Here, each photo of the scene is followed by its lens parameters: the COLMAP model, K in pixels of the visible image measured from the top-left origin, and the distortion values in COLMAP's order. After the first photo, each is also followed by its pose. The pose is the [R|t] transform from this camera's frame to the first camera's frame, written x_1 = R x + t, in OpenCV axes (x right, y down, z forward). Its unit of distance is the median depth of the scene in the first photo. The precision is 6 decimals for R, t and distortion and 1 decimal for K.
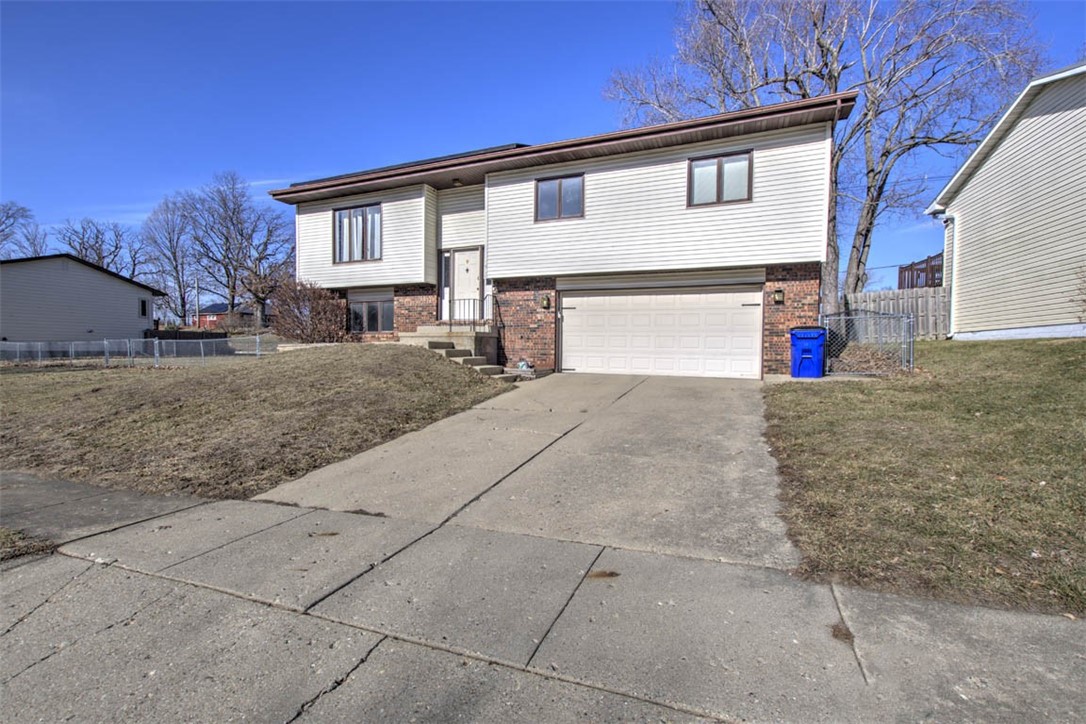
lens RADIAL K [[474.3, 0, 543.0], [0, 474.3, 362.0], [0, 0, 1]] dist [0.001344, 0.000333]
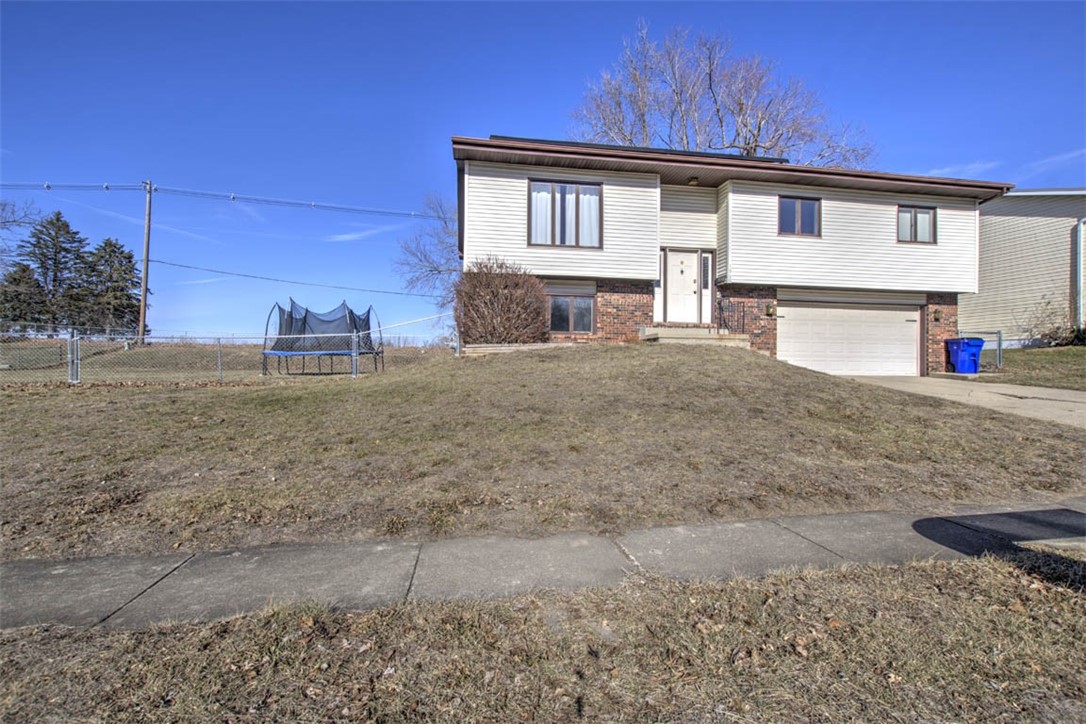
lens RADIAL K [[474.3, 0, 543.0], [0, 474.3, 362.0], [0, 0, 1]] dist [0.001344, 0.000333]
pose [[0.845996, -0.002587, 0.533184, -0.985143], [0.012656, 0.999804, -0.015230, 0.001963], [-0.533040, 0.019633, 0.845862, 0.363719]]
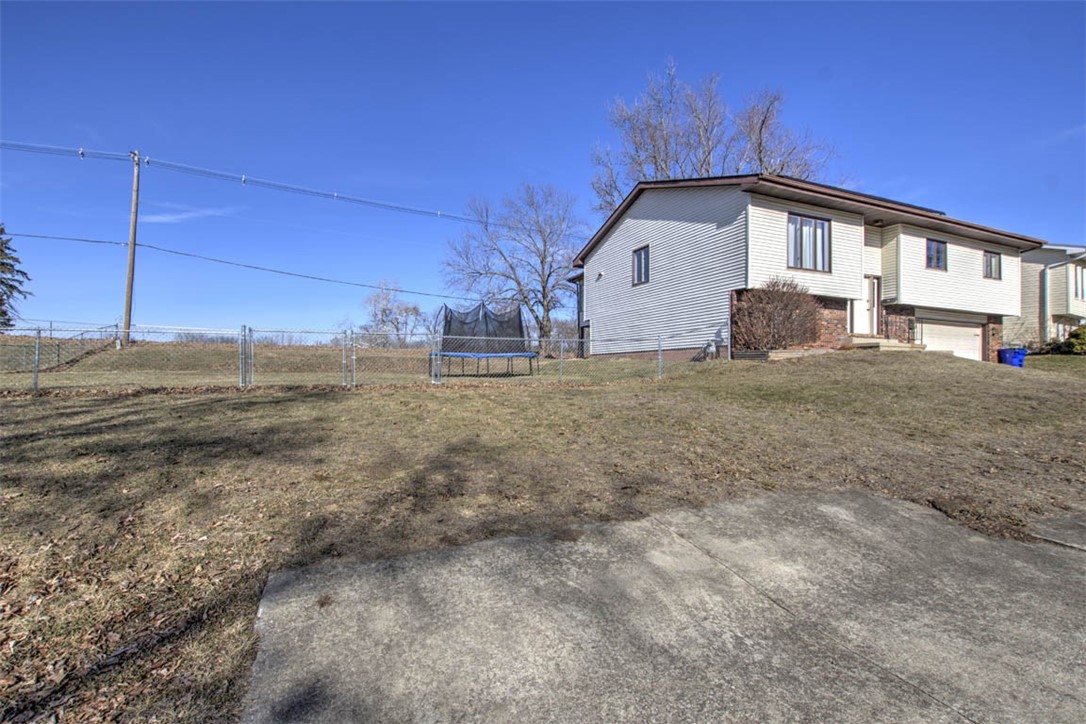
lens RADIAL K [[474.3, 0, 543.0], [0, 474.3, 362.0], [0, 0, 1]] dist [0.001344, 0.000333]
pose [[0.689793, 0.004645, 0.723992, -1.716681], [0.012885, 0.999742, -0.018691, -0.005523], [-0.723892, 0.022221, 0.689555, 0.813715]]
